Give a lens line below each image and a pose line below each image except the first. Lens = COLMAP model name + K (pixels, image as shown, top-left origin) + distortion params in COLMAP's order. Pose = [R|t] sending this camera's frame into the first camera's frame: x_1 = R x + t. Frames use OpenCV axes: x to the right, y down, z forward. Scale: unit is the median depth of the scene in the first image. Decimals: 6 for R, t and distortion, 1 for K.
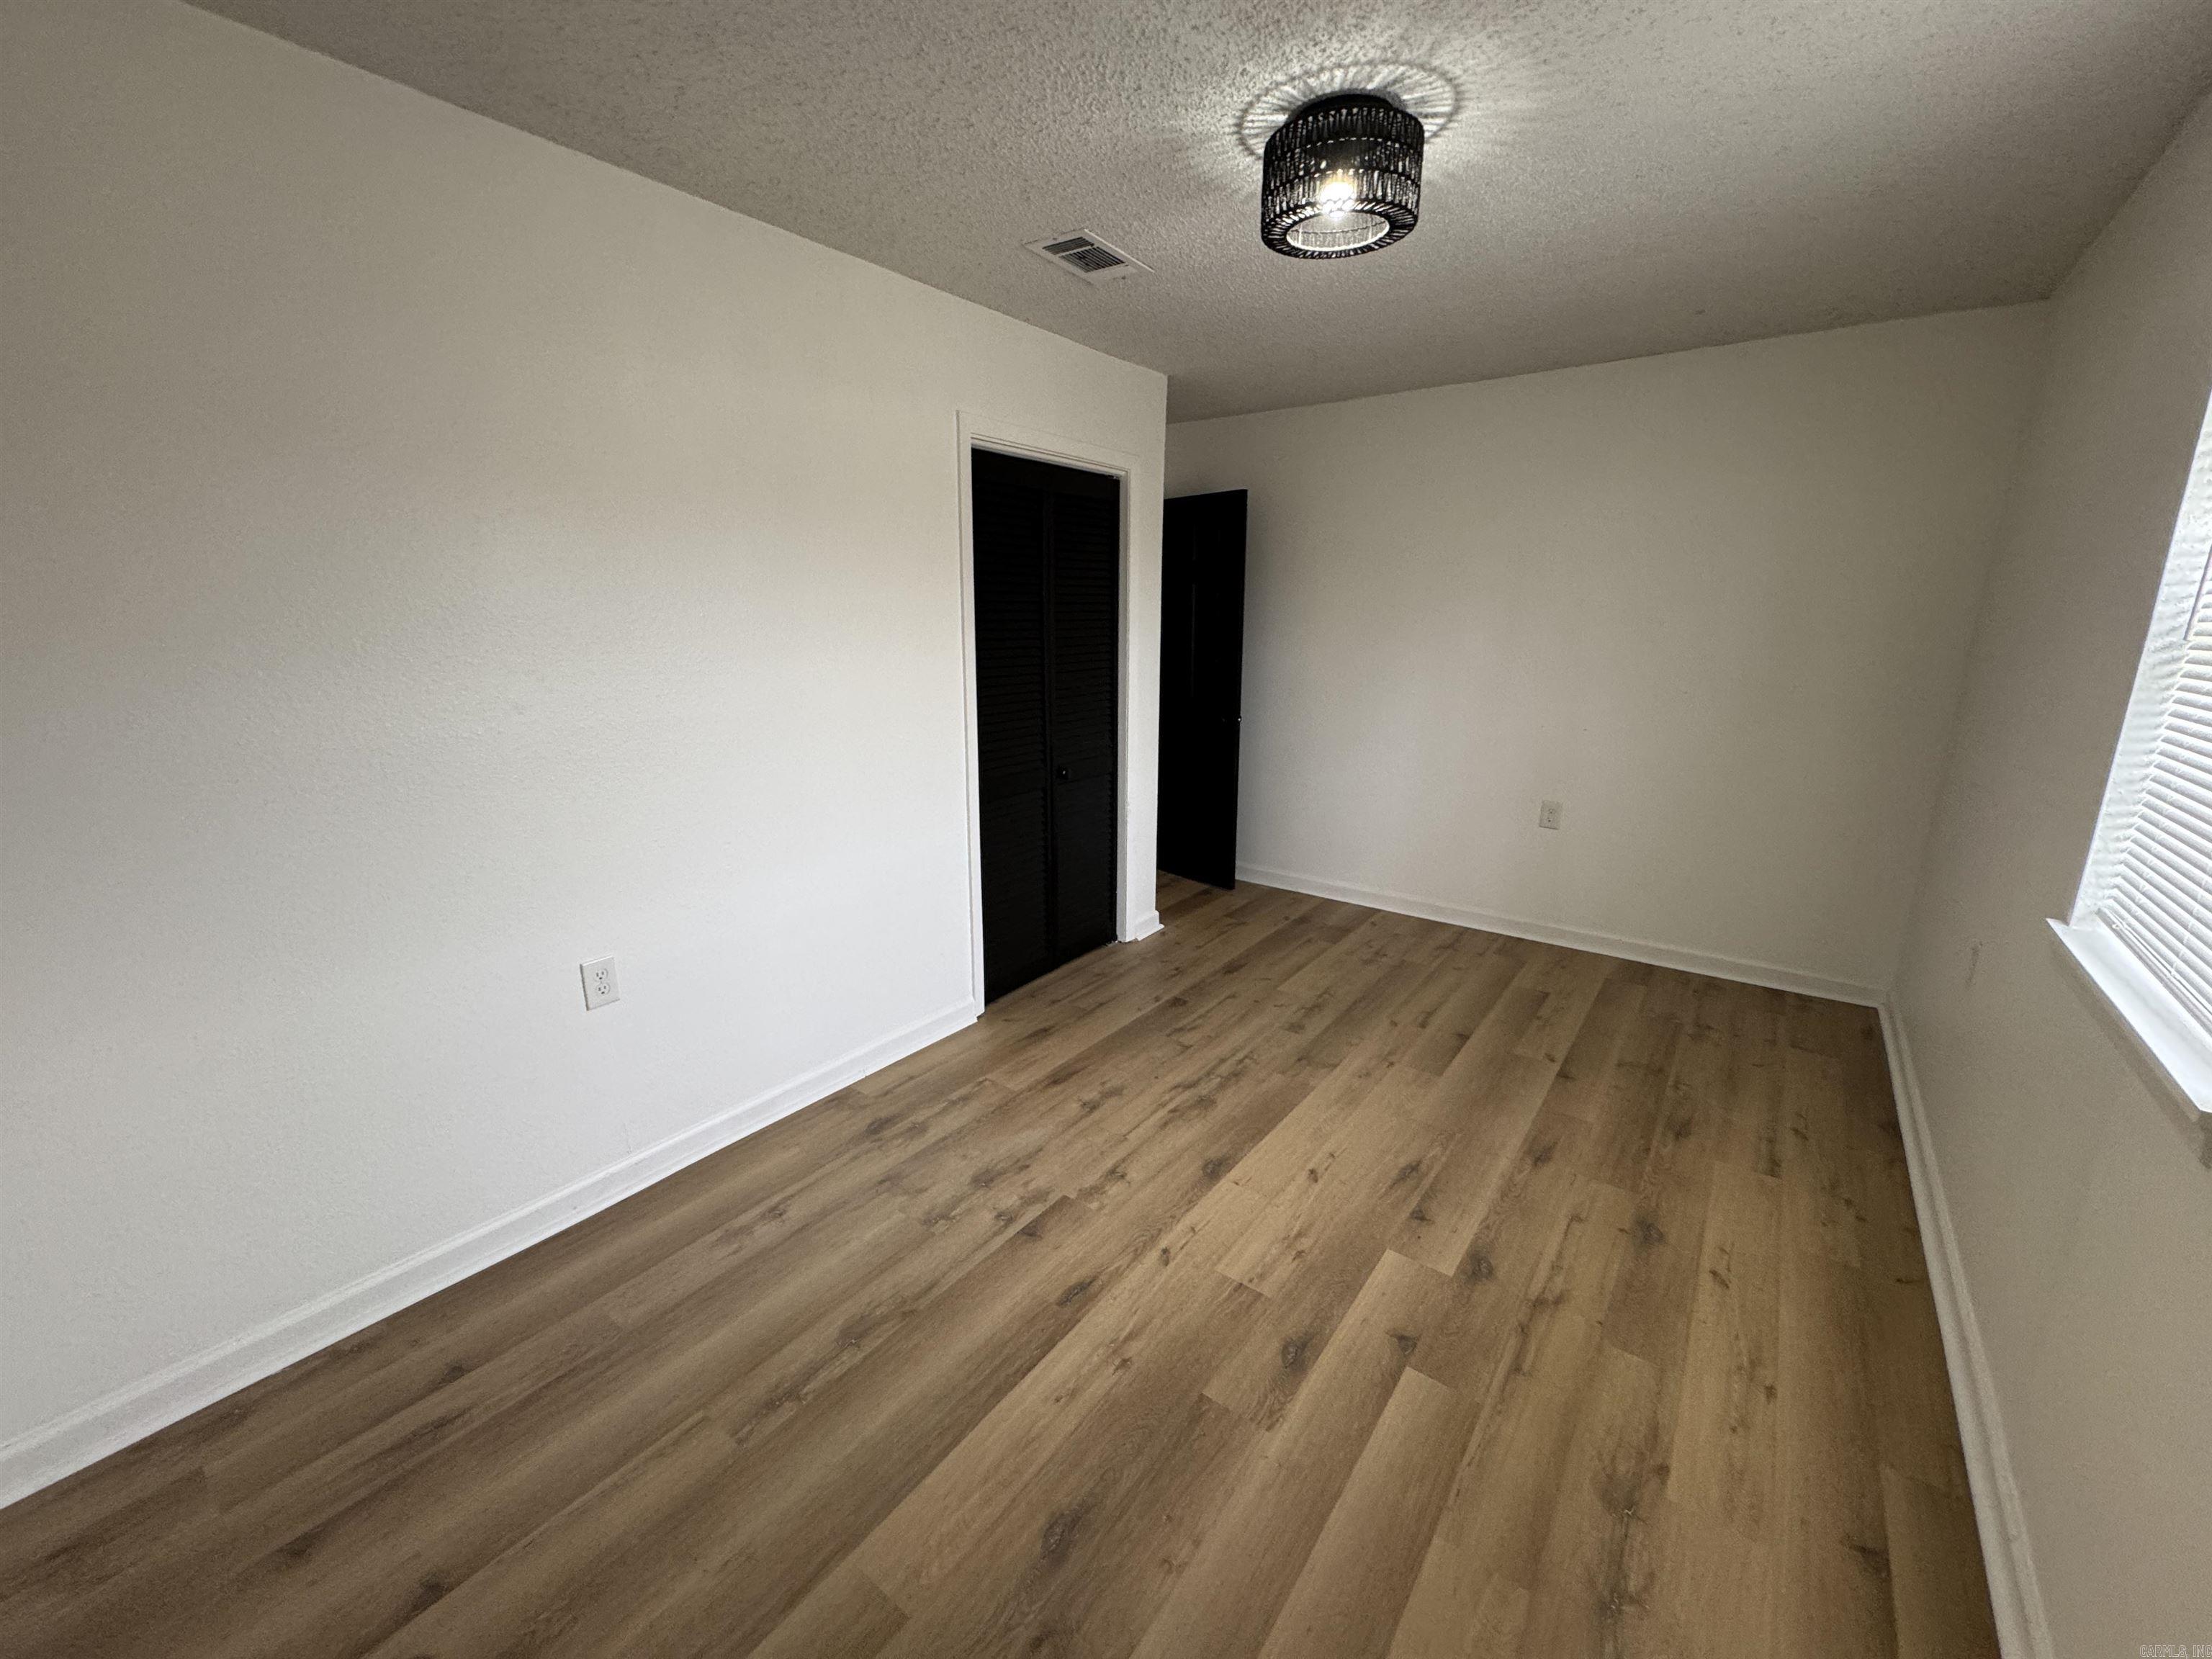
lens RADIAL K [[883.5, 0, 1103.2], [0, 883.5, 827.0], [0, 0, 1]] dist [-0.003132, 0.000254]
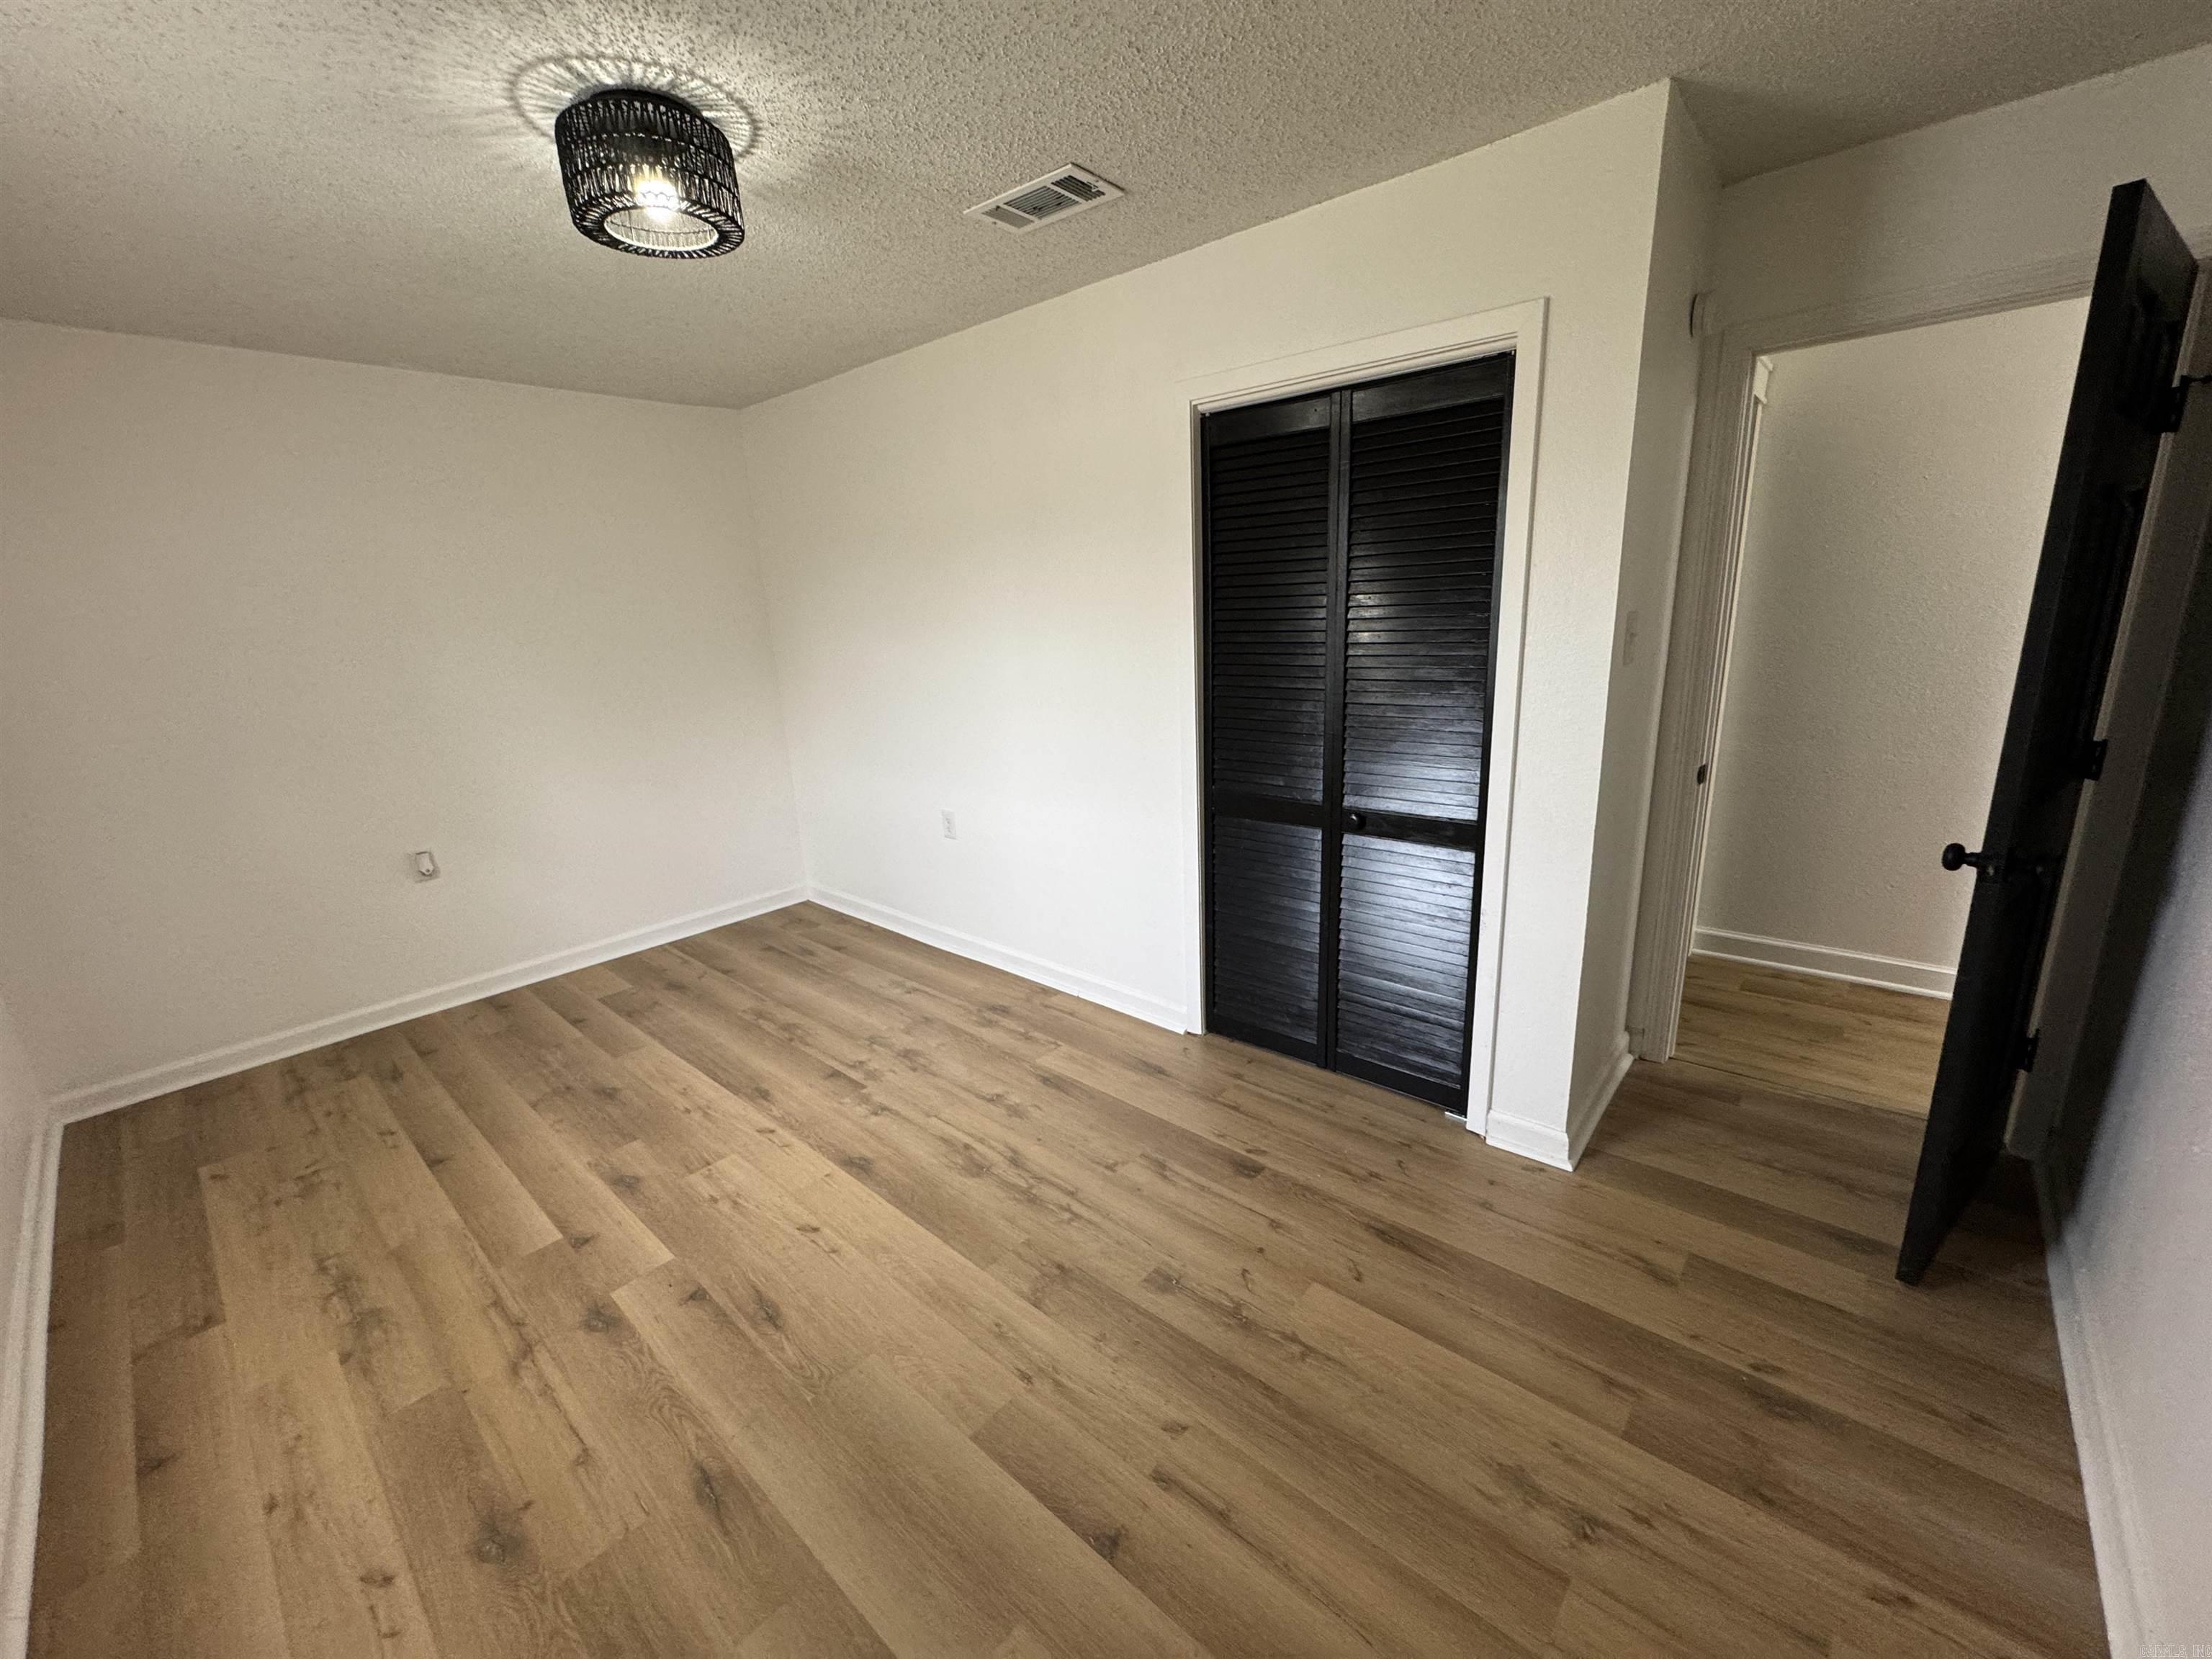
lens RADIAL K [[883.5, 0, 1104.2], [0, 883.5, 827.4], [0, 0, 1]] dist [-0.003132, 0.000254]
pose [[-0.078336, 0.251313, -0.964731, 1.028448], [-0.193567, 0.945454, 0.262009, -0.315889], [0.977955, 0.207265, -0.025417, 1.271166]]
